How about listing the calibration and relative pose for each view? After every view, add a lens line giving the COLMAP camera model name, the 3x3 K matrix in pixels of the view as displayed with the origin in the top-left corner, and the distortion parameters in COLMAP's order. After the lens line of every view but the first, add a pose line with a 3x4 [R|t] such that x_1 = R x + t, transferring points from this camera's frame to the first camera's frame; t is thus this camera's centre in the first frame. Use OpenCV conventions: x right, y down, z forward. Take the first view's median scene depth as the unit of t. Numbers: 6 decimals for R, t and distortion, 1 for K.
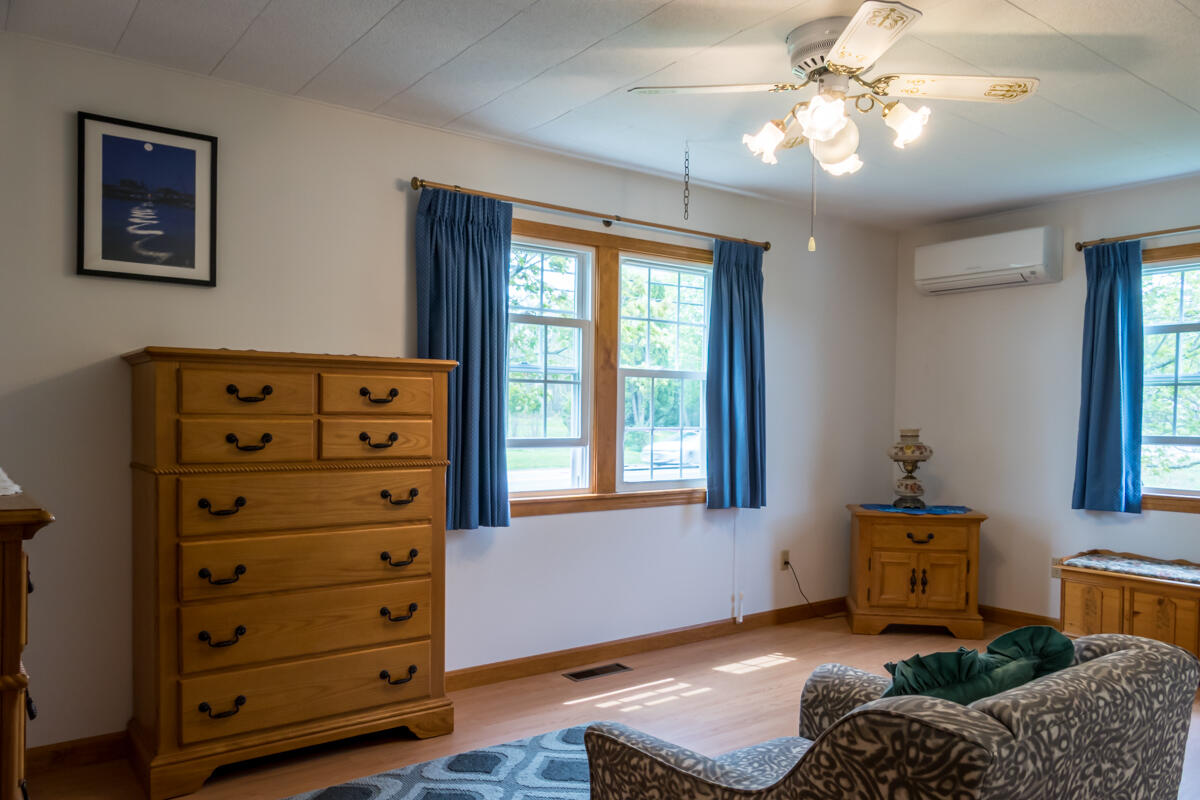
lens RADIAL K [[877.2, 0, 584.9], [0, 877.2, 435.4], [0, 0, 1]] dist [-0.011930, 0.003309]
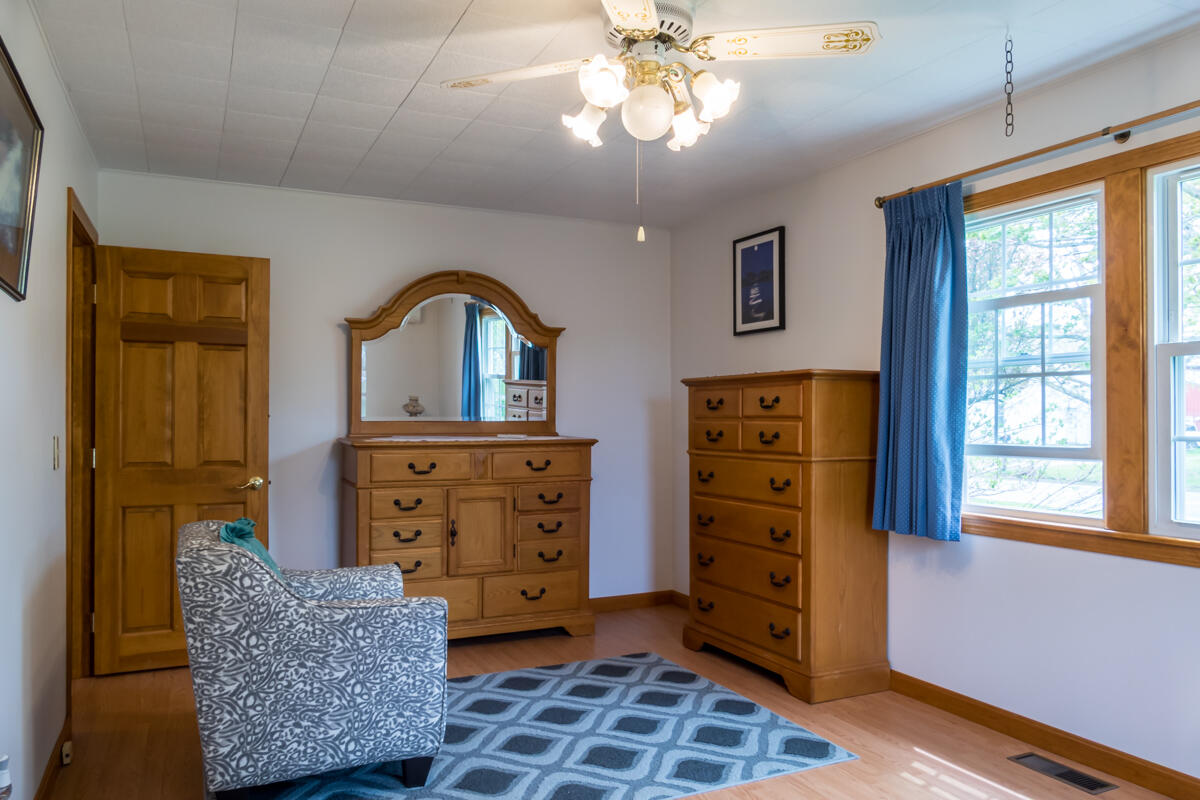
lens RADIAL K [[877.2, 0, 605.6], [0, 877.2, 403.8], [0, 0, 1]] dist [-0.011930, 0.003309]
pose [[-0.190548, -0.022940, -0.981410, 0.726684], [-0.022713, 0.999562, -0.018955, -0.009907], [0.981415, 0.018679, -0.190986, 0.695496]]
